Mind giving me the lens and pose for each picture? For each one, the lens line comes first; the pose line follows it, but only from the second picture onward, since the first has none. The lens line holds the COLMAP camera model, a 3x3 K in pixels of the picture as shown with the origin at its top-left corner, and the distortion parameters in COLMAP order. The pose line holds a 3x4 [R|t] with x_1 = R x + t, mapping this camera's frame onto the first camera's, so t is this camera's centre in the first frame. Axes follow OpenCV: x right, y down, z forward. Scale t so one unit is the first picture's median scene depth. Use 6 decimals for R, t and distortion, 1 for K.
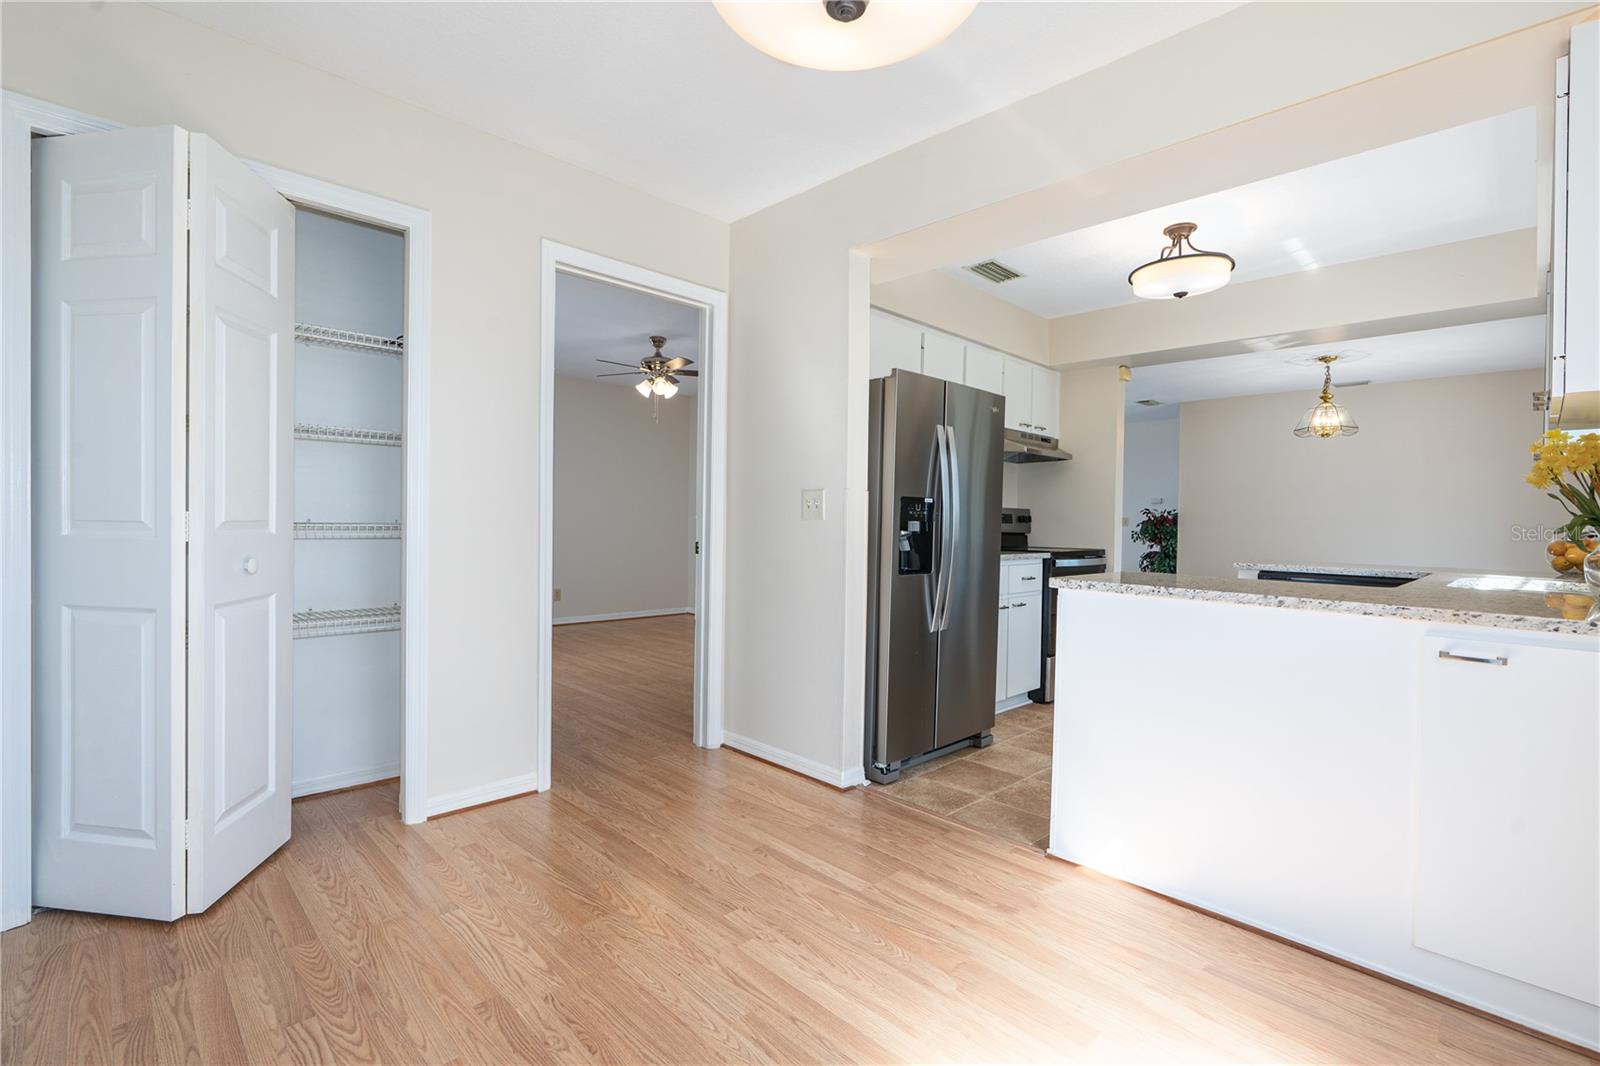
lens RADIAL K [[730.7, 0, 799.4], [0, 730.7, 529.8], [0, 0, 1]] dist [-0.010229, 0.001478]
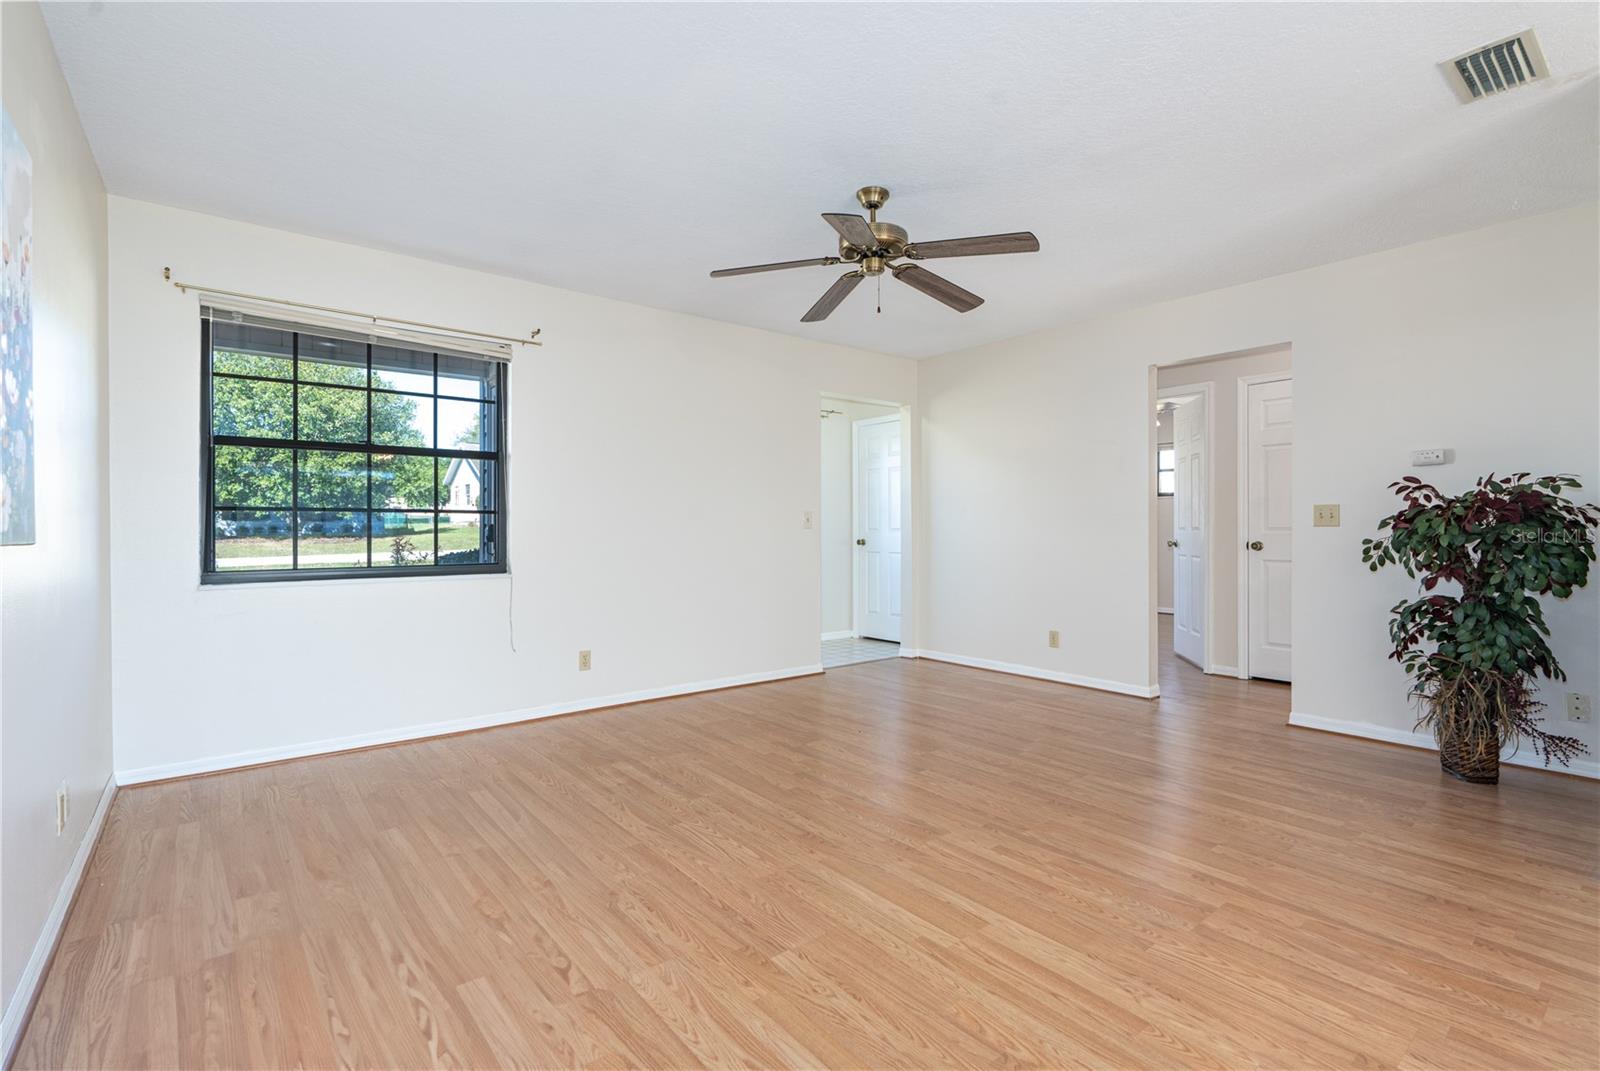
lens RADIAL K [[730.7, 0, 816.0], [0, 730.7, 527.7], [0, 0, 1]] dist [-0.010229, 0.001478]
pose [[0.995950, -0.018661, -0.087948, 0.346019], [0.017741, 0.999779, -0.011236, -0.008513], [0.088138, 0.009630, 0.996062, 0.992681]]
